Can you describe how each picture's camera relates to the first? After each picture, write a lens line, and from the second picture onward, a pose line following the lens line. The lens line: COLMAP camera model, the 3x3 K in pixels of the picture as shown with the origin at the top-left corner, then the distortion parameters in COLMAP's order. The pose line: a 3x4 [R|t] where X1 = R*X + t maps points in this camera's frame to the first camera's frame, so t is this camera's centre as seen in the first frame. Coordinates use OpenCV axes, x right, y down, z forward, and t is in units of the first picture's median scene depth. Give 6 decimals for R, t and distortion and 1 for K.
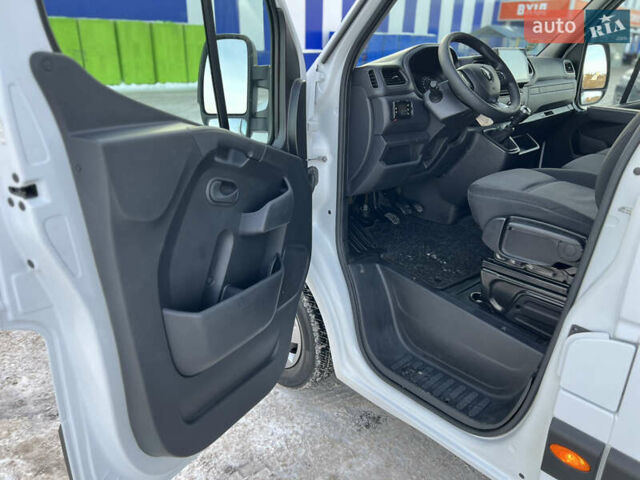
lens RADIAL K [[482.4, 0, 318.6], [0, 482.4, 242.7], [0, 0, 1]] dist [0.050531, -0.046599]
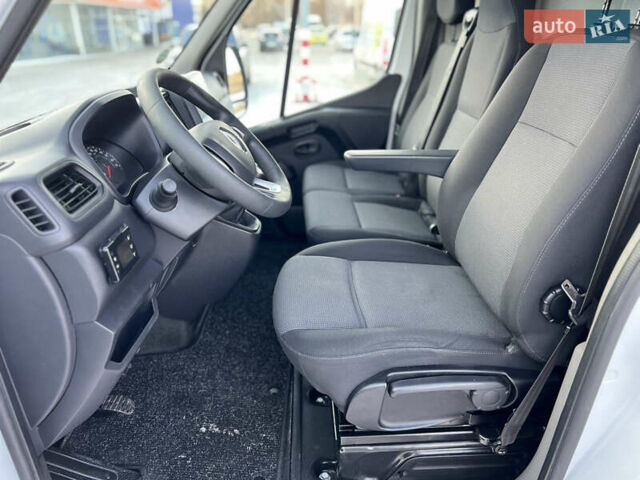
lens RADIAL K [[482.4, 0, 318.6], [0, 482.4, 242.7], [0, 0, 1]] dist [0.050531, -0.046599]
pose [[0.648798, -0.336594, 0.682470, -0.014421], [0.313032, 0.935510, 0.163805, -0.276749], [-0.693593, 0.107359, 0.712322, 0.505097]]
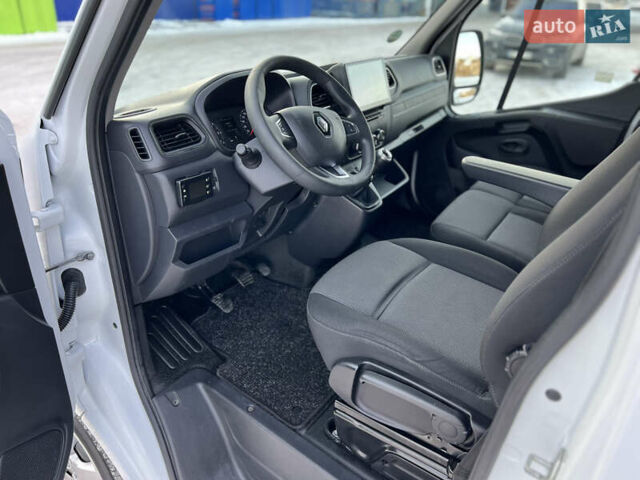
lens RADIAL K [[482.4, 0, 318.6], [0, 482.4, 242.7], [0, 0, 1]] dist [0.050531, -0.046599]
pose [[0.974952, -0.090750, 0.203057, 0.177875], [0.069702, 0.991648, 0.108520, -0.240689], [-0.211209, -0.091649, 0.973135, 0.319736]]
